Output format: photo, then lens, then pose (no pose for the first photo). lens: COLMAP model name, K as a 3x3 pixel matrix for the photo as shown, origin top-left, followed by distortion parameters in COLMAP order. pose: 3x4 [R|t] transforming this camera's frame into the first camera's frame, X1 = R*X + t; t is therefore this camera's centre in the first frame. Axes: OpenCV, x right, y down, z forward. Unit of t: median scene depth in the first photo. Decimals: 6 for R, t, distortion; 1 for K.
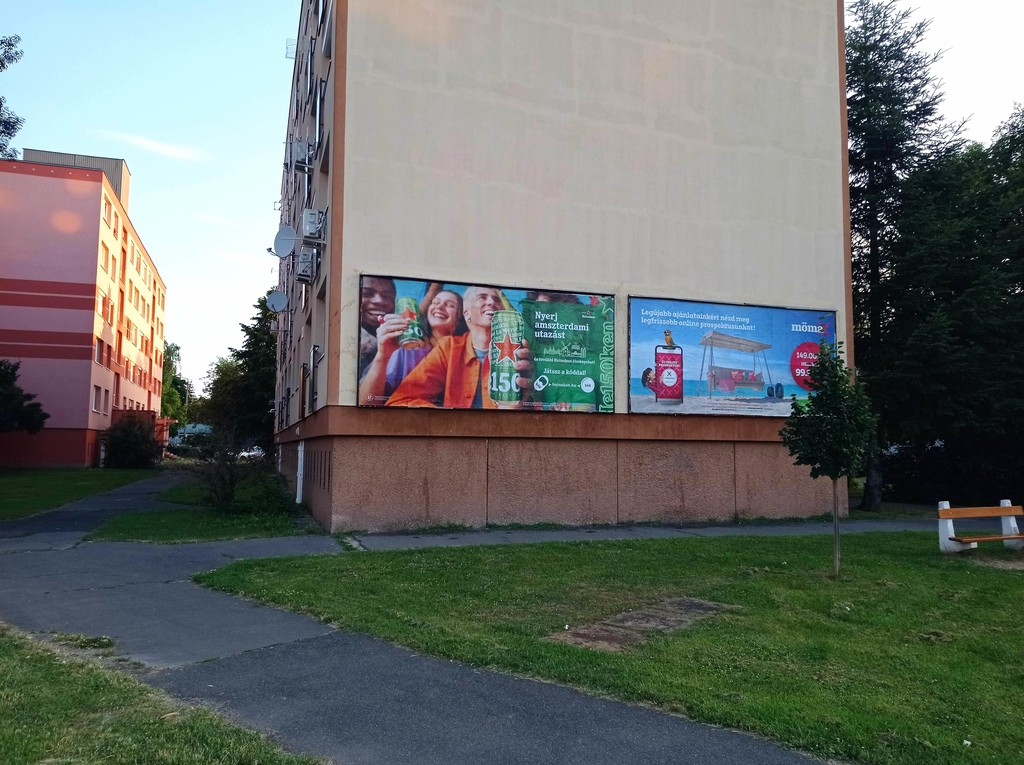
lens RADIAL K [[754.8, 0, 507.1], [0, 754.8, 381.1], [0, 0, 1]] dist [0.094808, -0.118439]
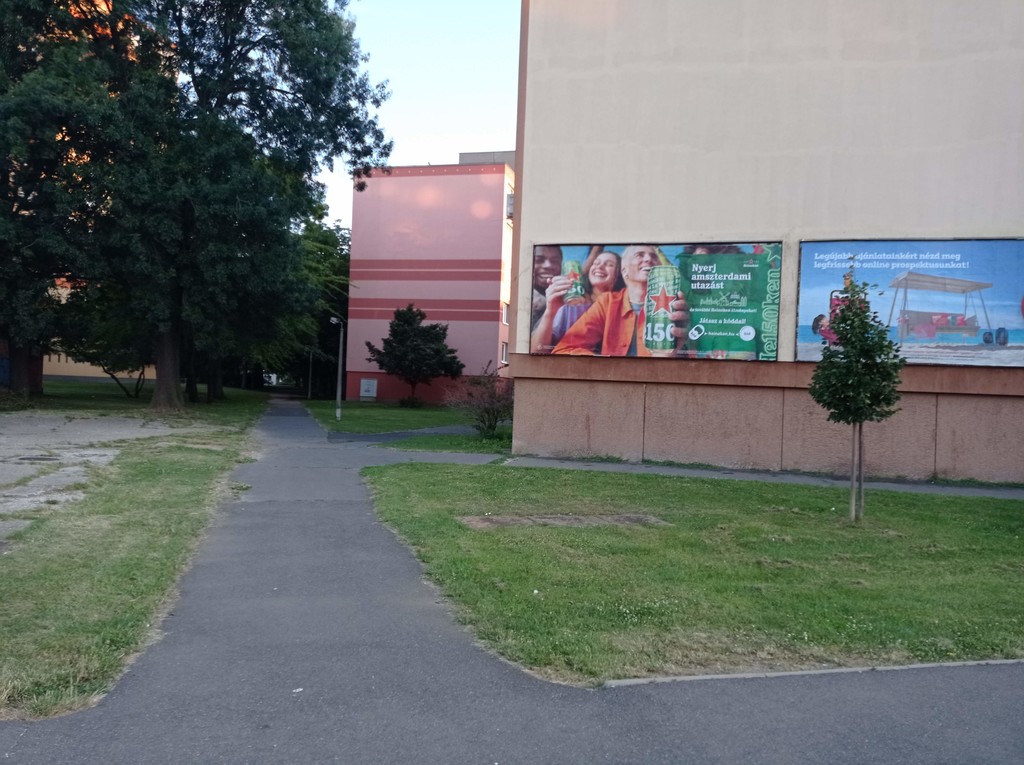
lens RADIAL K [[754.8, 0, 513.3], [0, 754.8, 375.9], [0, 0, 1]] dist [0.094808, -0.118439]
pose [[0.839848, 0.014552, -0.542626, 0.386150], [0.013569, 0.998765, 0.047786, 0.008875], [0.542651, -0.047496, 0.838614, -0.033714]]
